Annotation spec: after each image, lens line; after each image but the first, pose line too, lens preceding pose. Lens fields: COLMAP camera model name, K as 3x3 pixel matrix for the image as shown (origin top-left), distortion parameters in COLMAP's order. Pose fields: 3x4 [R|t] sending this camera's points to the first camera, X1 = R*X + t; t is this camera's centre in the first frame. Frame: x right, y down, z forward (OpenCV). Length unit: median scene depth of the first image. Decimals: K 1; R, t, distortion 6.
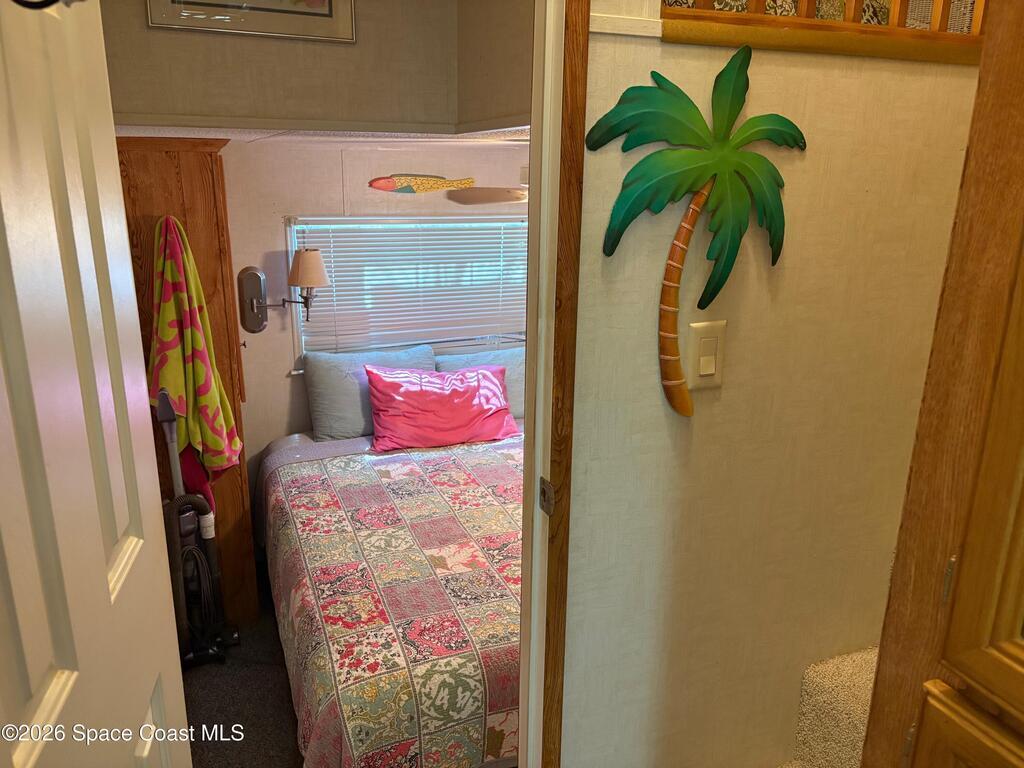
lens RADIAL K [[777.4, 0, 512.7], [0, 777.4, 385.4], [0, 0, 1]] dist [0.054799, -0.056163]
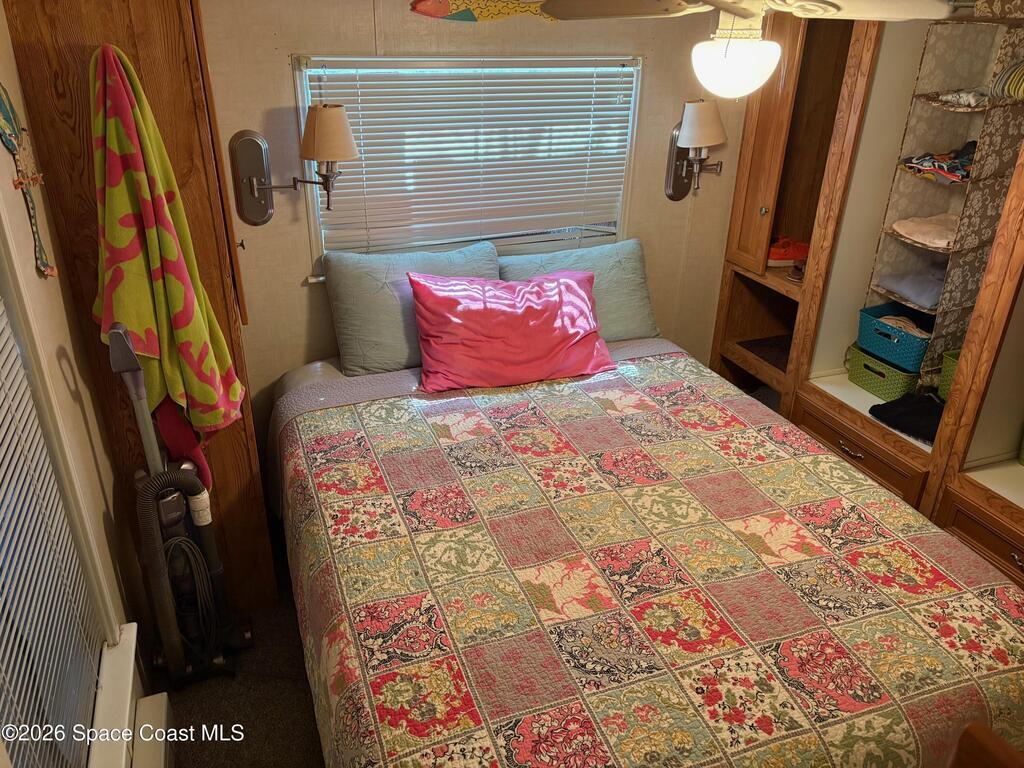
lens RADIAL K [[777.4, 0, 508.4], [0, 777.4, 386.5], [0, 0, 1]] dist [0.054799, -0.056163]
pose [[0.999672, 0.014084, -0.021381, -0.094295], [-0.010387, 0.986388, 0.164104, -0.049429], [0.023401, -0.163828, 0.986211, 0.316968]]
